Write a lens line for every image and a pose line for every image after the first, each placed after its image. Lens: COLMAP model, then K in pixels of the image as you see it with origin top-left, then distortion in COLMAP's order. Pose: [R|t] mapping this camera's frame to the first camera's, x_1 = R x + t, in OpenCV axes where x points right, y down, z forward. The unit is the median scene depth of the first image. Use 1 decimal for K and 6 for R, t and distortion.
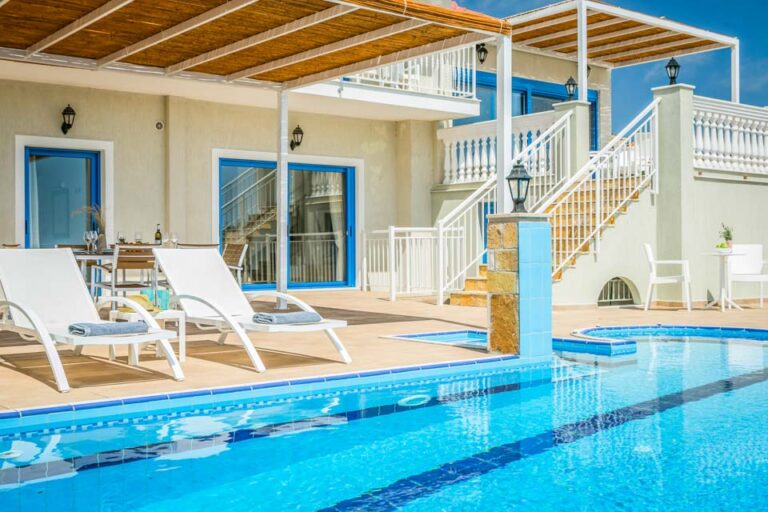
lens RADIAL K [[876.8, 0, 384.0], [0, 876.8, 256.0], [0, 0, 1]] dist [0.058513, 0.020908]
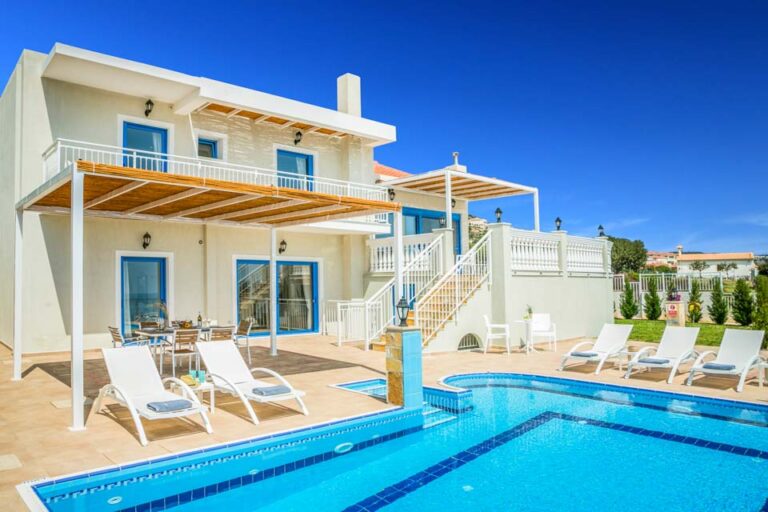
lens RADIAL K [[546.3, 0, 365.1], [0, 546.3, 259.4], [0, 0, 1]] dist [-0.003138, 0.001056]
pose [[0.999262, -0.009358, 0.037250, 0.020760], [0.010157, 0.999721, -0.021304, -0.090702], [-0.037040, 0.021667, 0.999079, -0.057242]]
